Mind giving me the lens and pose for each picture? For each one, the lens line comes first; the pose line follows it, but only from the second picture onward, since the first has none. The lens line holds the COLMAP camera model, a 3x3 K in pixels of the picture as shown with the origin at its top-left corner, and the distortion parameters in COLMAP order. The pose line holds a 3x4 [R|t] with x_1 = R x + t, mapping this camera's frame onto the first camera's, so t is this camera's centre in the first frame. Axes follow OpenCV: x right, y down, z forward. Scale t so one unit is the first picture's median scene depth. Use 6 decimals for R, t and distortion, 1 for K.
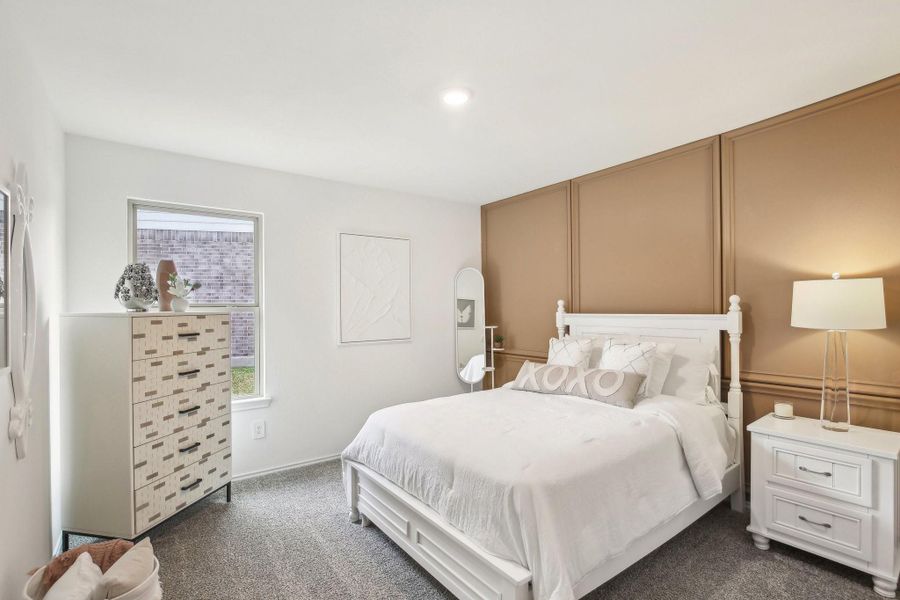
lens RADIAL K [[415.8, 0, 446.3], [0, 415.8, 306.2], [0, 0, 1]] dist [-0.019478, 0.006087]
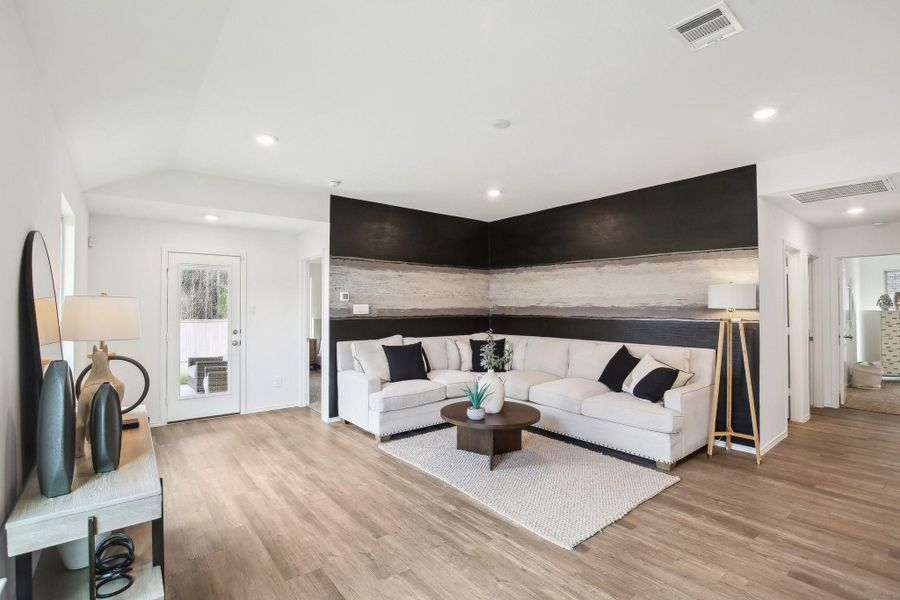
lens RADIAL K [[415.8, 0, 449.8], [0, 415.8, 309.0], [0, 0, 1]] dist [-0.019478, 0.006087]
pose [[0.040716, 0.007939, -0.999139, 2.172099], [0.009560, 0.999920, 0.008334, -0.049946], [0.999125, -0.009891, 0.040637, -2.370118]]
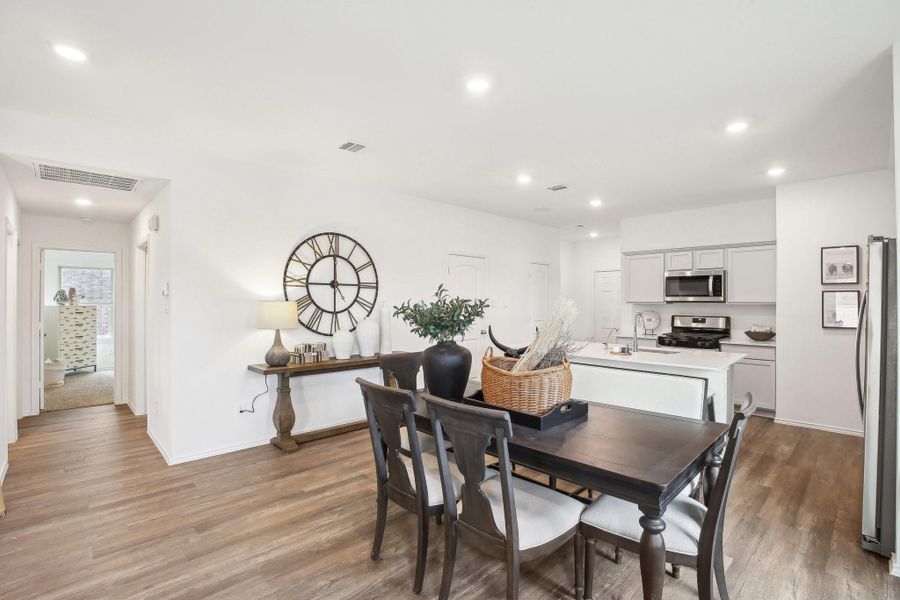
lens RADIAL K [[415.8, 0, 450.3], [0, 415.8, 302.5], [0, 0, 1]] dist [-0.019478, 0.006087]
pose [[0.991860, 0.013381, 0.126632, 1.757659], [-0.013697, 0.999905, 0.001623, -0.052061], [-0.126598, -0.003344, 0.991948, -2.428441]]
